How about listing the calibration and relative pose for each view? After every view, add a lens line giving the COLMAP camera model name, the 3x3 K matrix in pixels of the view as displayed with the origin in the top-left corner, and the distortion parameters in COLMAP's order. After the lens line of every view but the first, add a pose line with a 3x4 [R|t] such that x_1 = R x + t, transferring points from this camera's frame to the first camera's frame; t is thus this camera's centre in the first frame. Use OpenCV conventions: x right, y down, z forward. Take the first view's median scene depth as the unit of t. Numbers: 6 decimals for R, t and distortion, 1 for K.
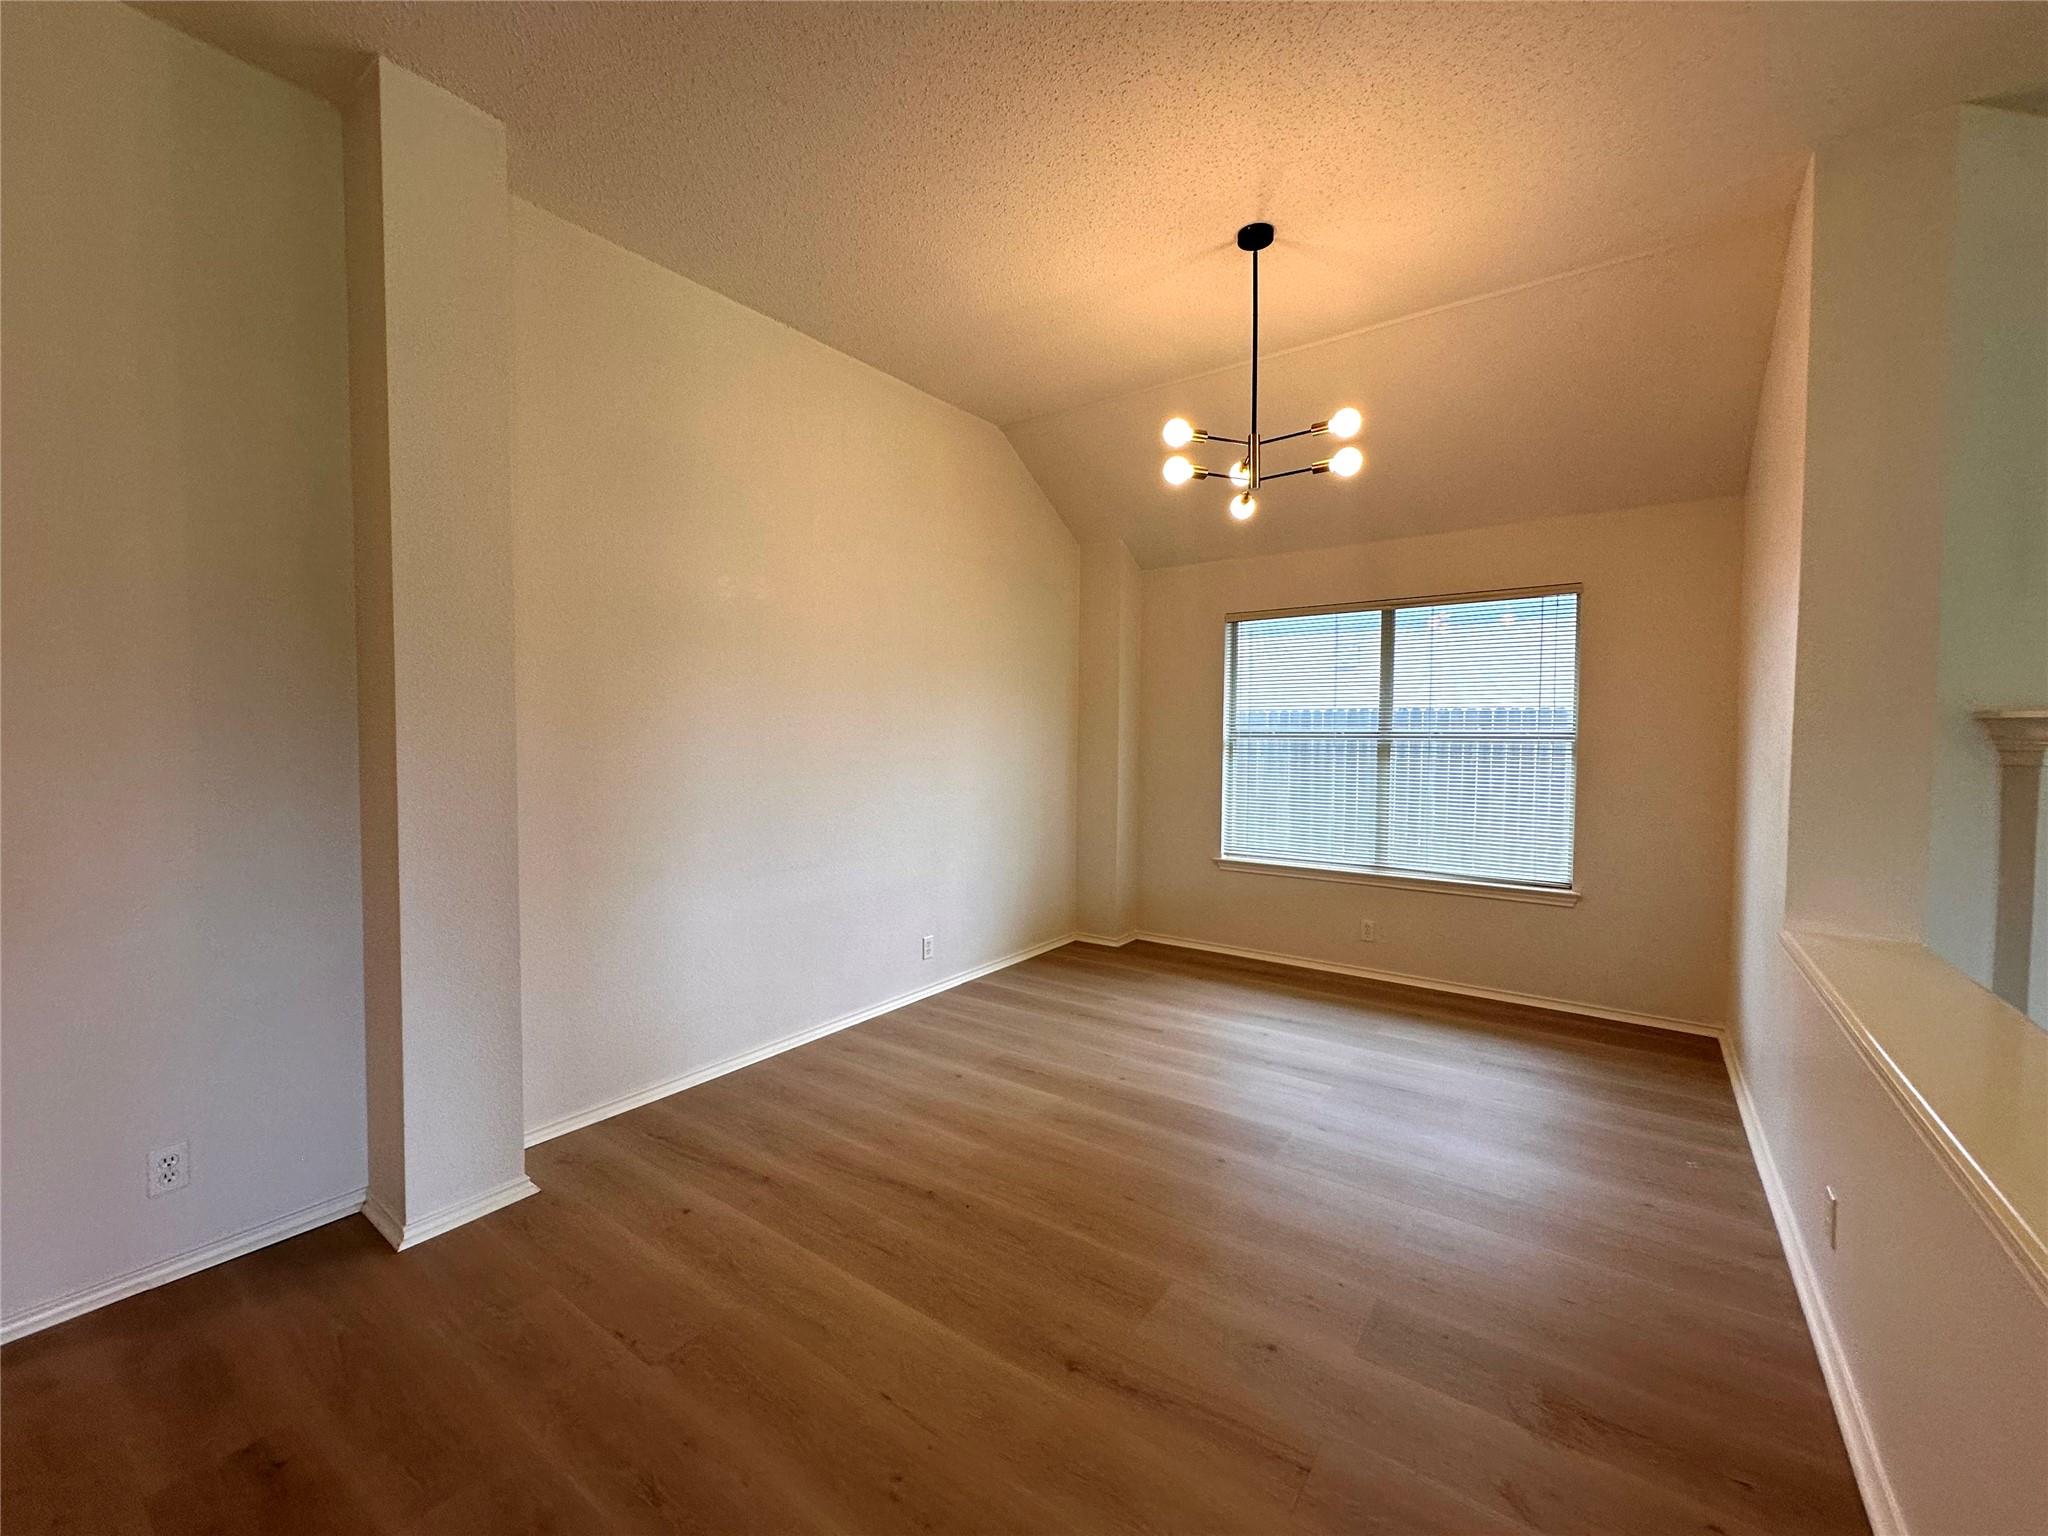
lens RADIAL K [[819.4, 0, 1024.8], [0, 819.4, 753.8], [0, 0, 1]] dist [0.000652, 0.000226]
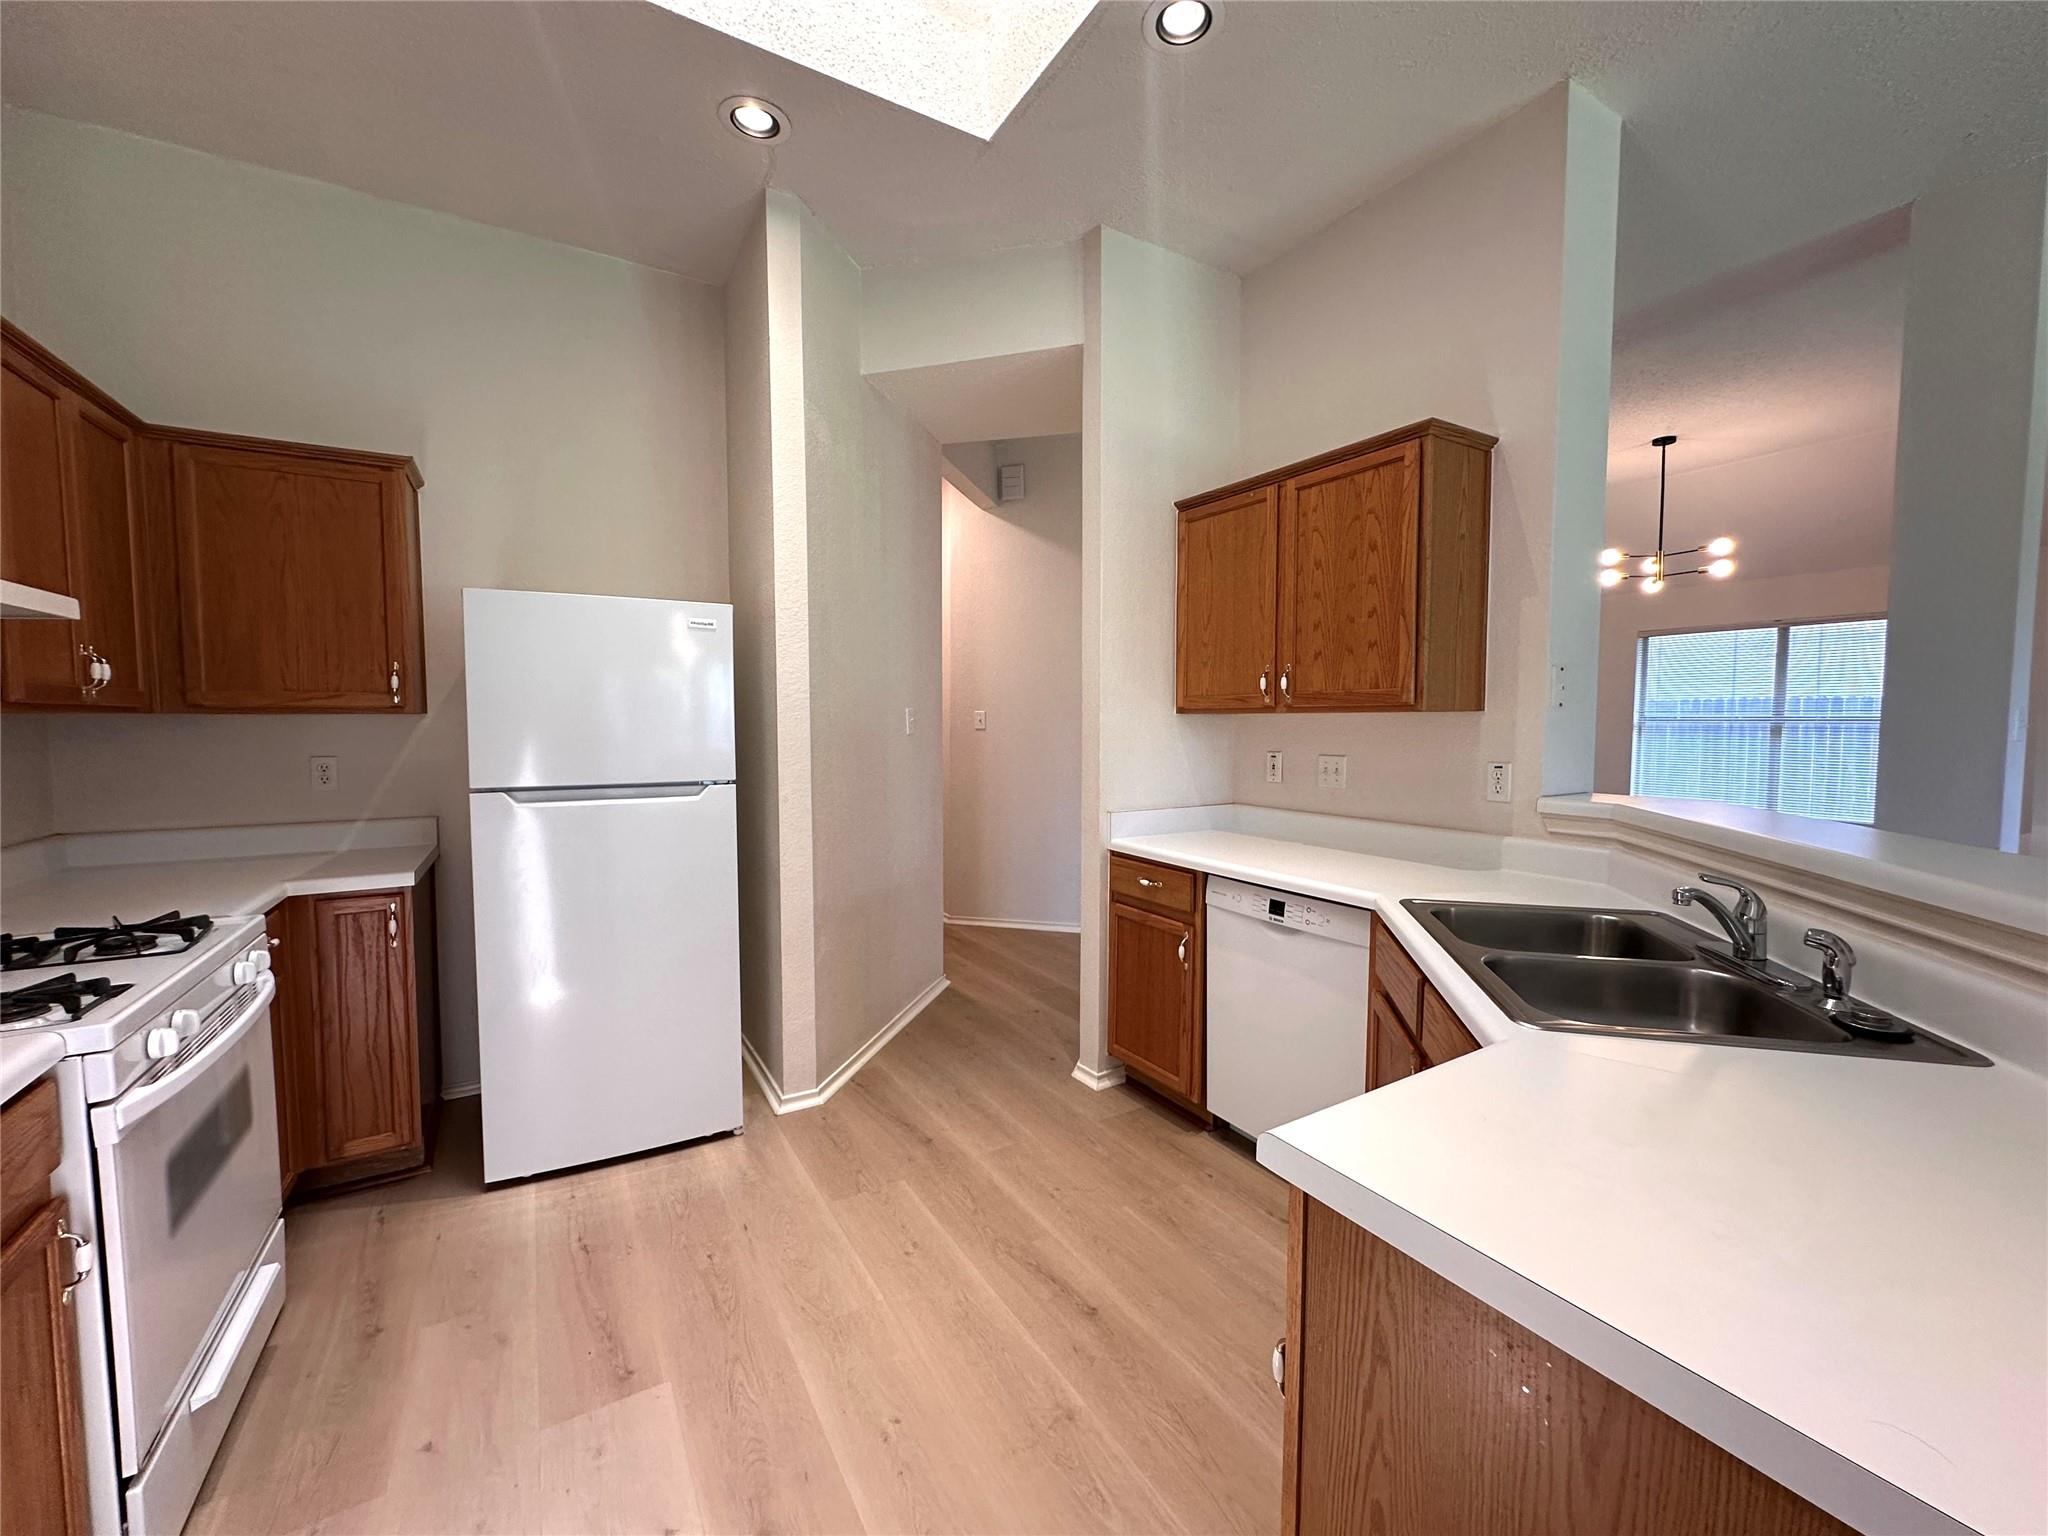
lens RADIAL K [[819.4, 0, 1029.6], [0, 819.4, 762.2], [0, 0, 1]] dist [0.000652, 0.000226]
pose [[0.923824, 0.013686, -0.382572, -0.186250], [-0.001920, 0.999514, 0.031121, 0.009267], [0.382812, -0.028016, 0.923401, -0.735753]]
